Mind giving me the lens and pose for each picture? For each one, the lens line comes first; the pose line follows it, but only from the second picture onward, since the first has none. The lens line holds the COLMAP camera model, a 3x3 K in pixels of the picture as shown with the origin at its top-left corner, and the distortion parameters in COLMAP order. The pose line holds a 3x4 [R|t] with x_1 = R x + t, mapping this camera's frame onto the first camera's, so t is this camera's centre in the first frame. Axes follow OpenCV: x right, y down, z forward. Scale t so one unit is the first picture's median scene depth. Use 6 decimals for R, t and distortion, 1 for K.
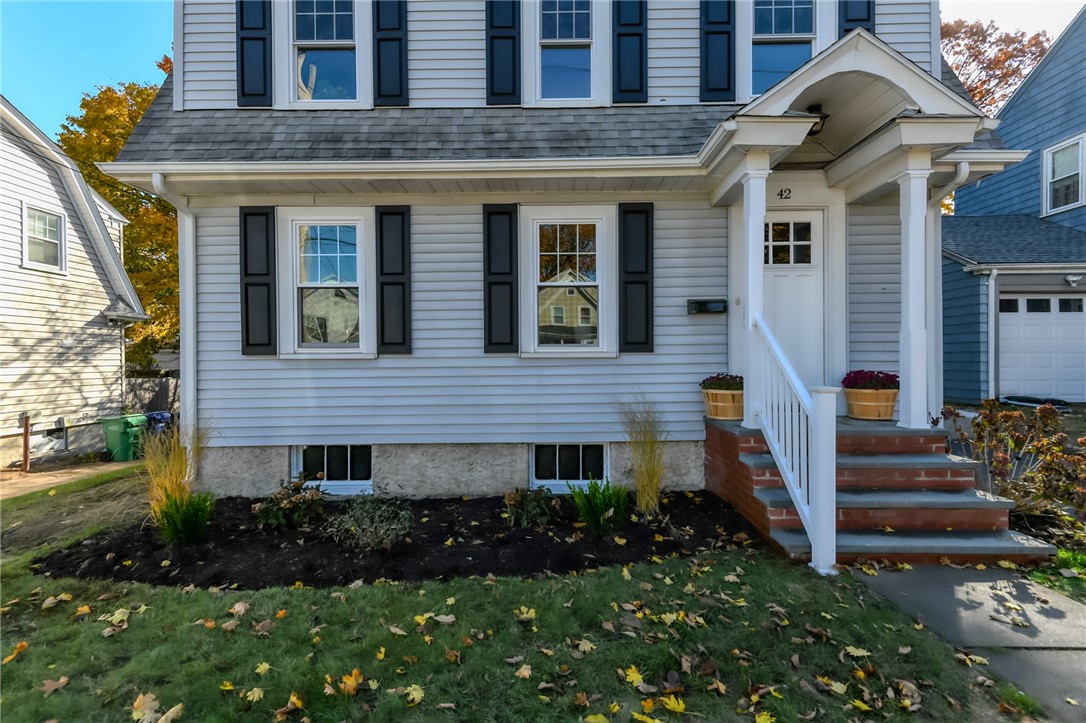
lens RADIAL K [[494.2, 0, 554.4], [0, 494.2, 363.3], [0, 0, 1]] dist [0.013974, -0.000273]
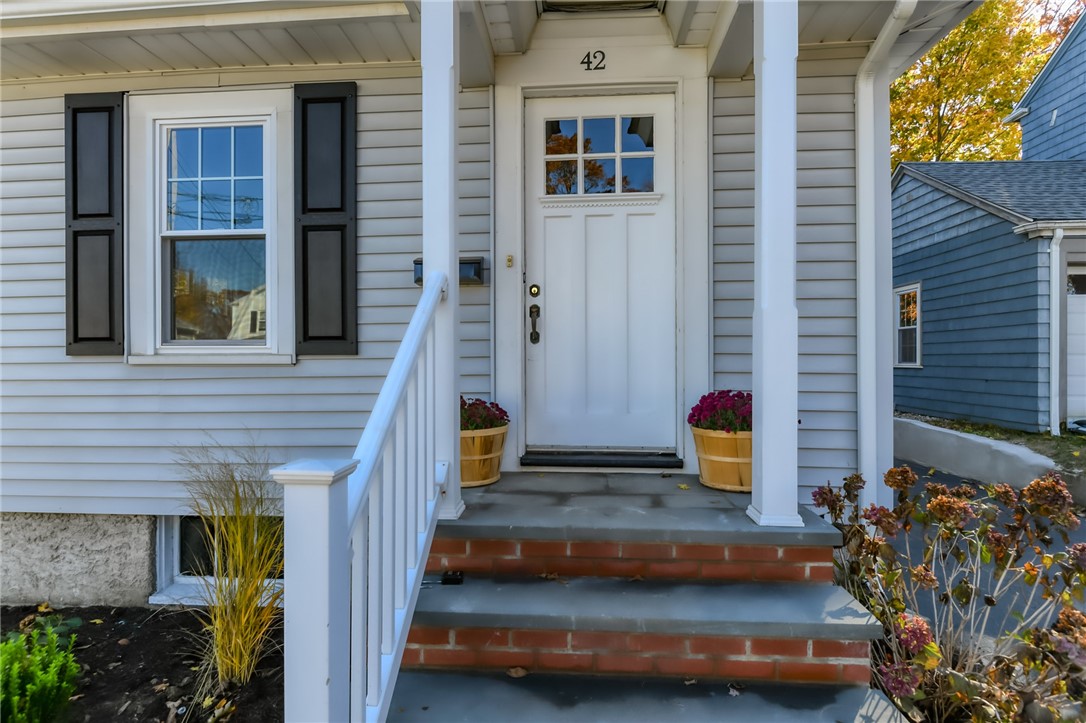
lens RADIAL K [[573.7, 0, 541.0], [0, 573.7, 364.0], [0, 0, 1]] dist [-0.007038, -0.001148]
pose [[0.998237, 0.001960, -0.059319, 0.436767], [-0.002007, 0.999998, -0.000744, -0.012048], [0.059317, 0.000862, 0.998239, 0.372863]]
